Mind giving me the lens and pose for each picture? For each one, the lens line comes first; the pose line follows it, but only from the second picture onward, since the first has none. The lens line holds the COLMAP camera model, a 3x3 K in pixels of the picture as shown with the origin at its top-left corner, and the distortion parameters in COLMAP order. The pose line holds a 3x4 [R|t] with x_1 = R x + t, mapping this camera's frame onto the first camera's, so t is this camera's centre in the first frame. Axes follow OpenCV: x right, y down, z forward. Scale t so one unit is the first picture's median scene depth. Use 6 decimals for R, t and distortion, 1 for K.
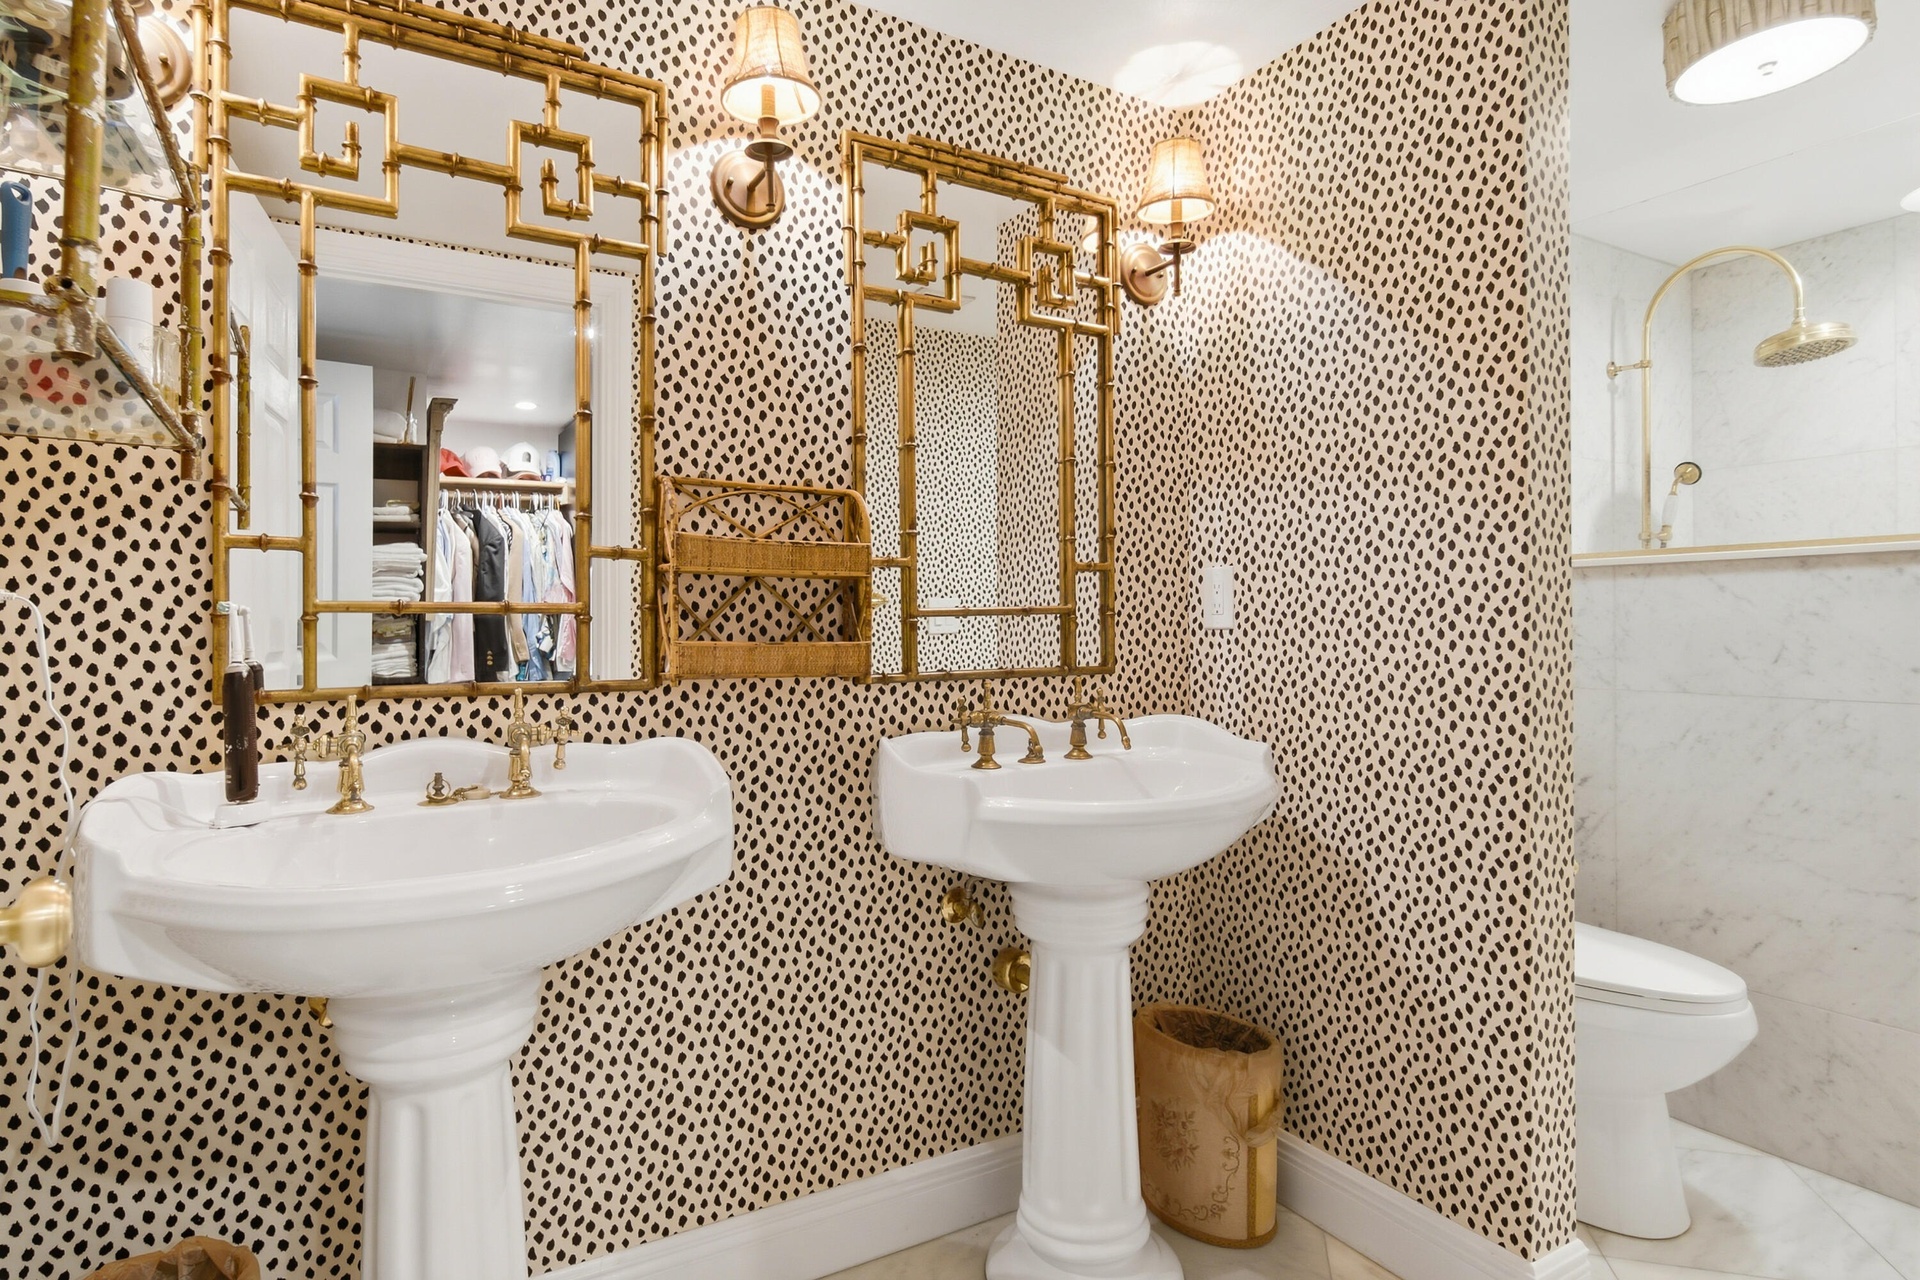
lens RADIAL K [[1053.5, 0, 947.8], [0, 1053.5, 626.1], [0, 0, 1]] dist [0.001561, 0.000380]
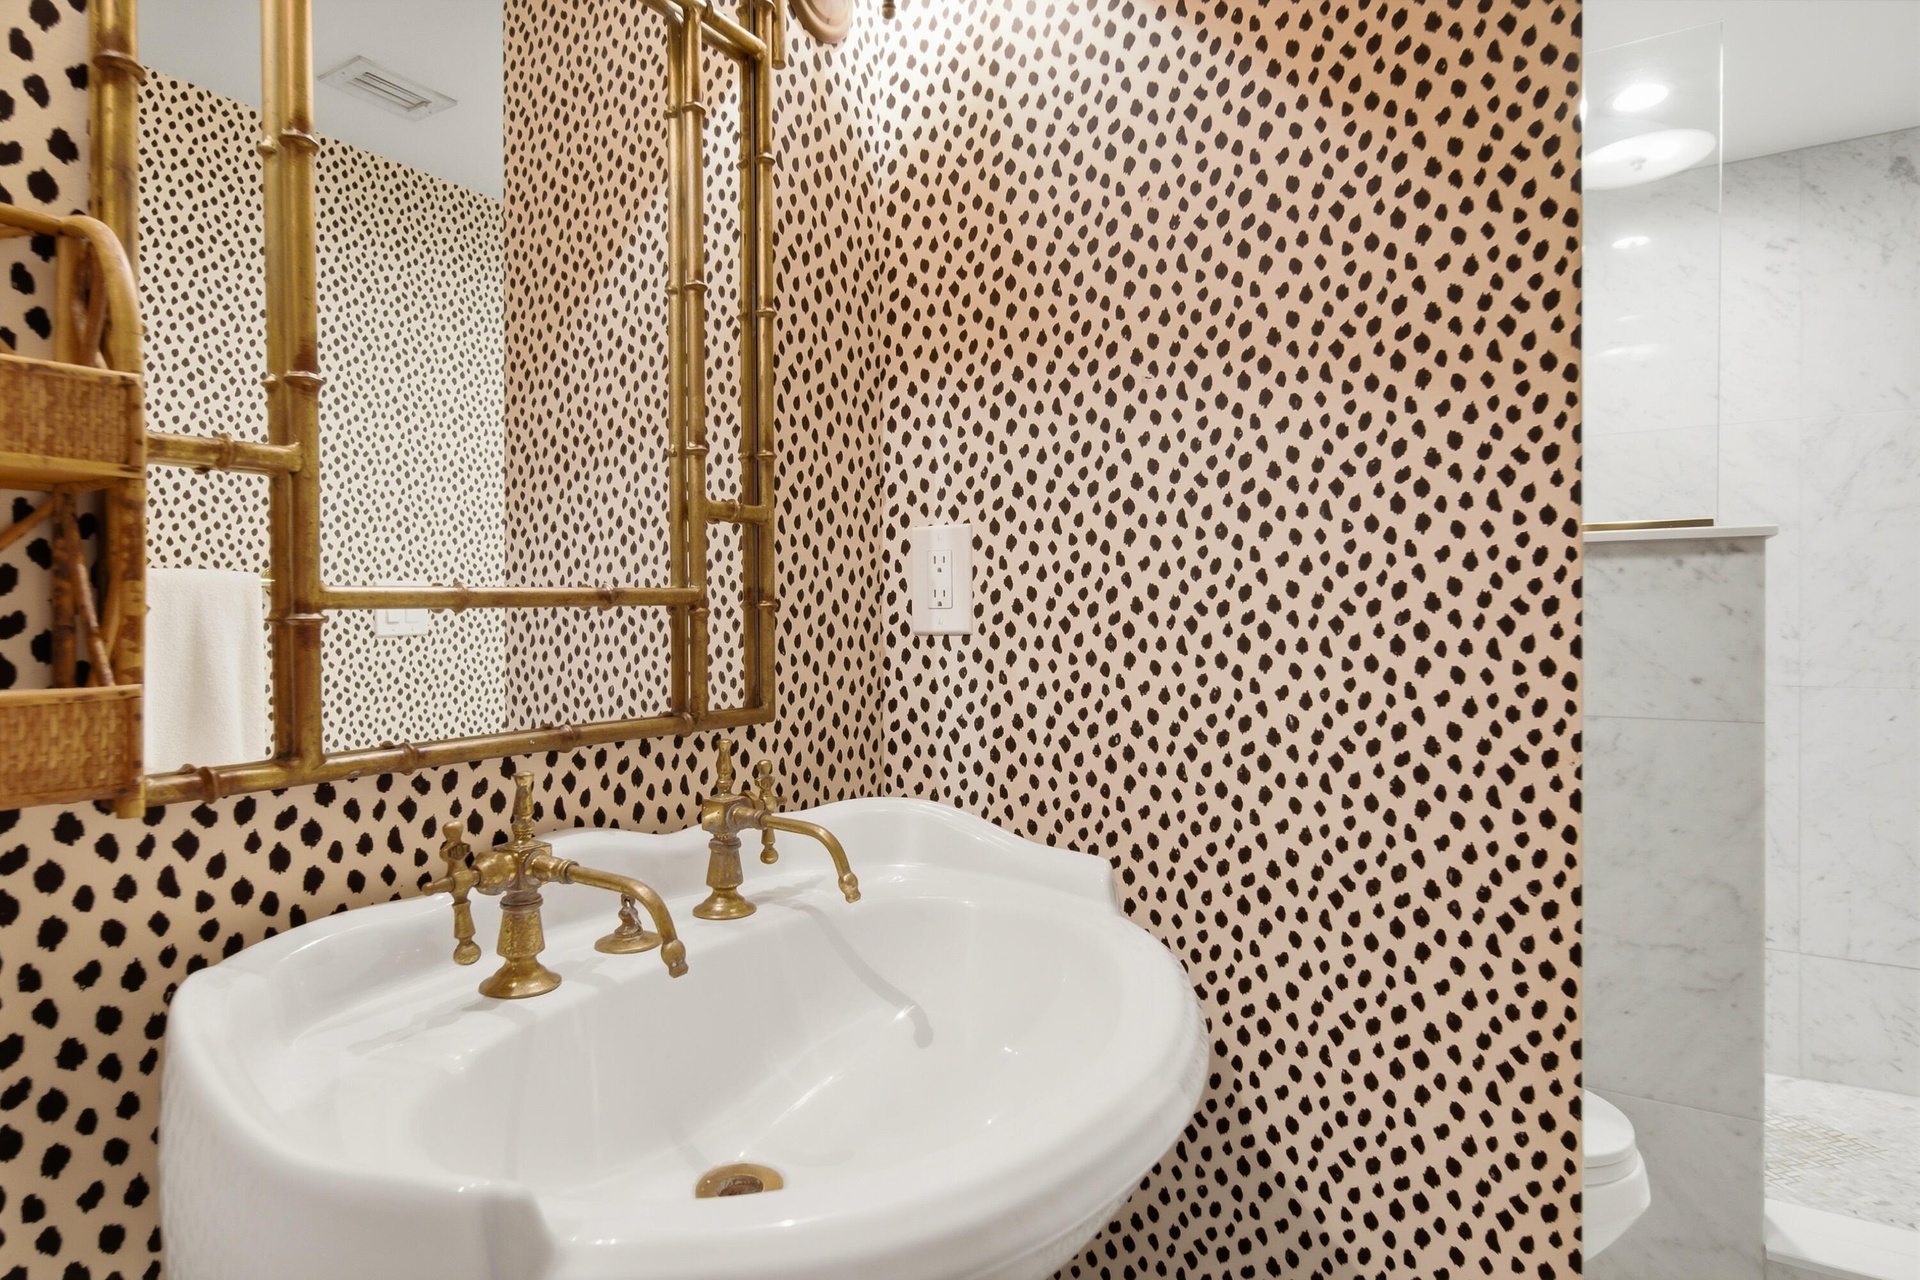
lens RADIAL K [[1053.5, 0, 947.8], [0, 1053.5, 626.1], [0, 0, 1]] dist [0.001561, 0.000380]
pose [[0.889938, -0.000637, 0.456080, -0.001600], [-0.001592, 0.999989, 0.004503, -0.004367], [-0.456078, -0.004733, 0.889927, 0.516016]]
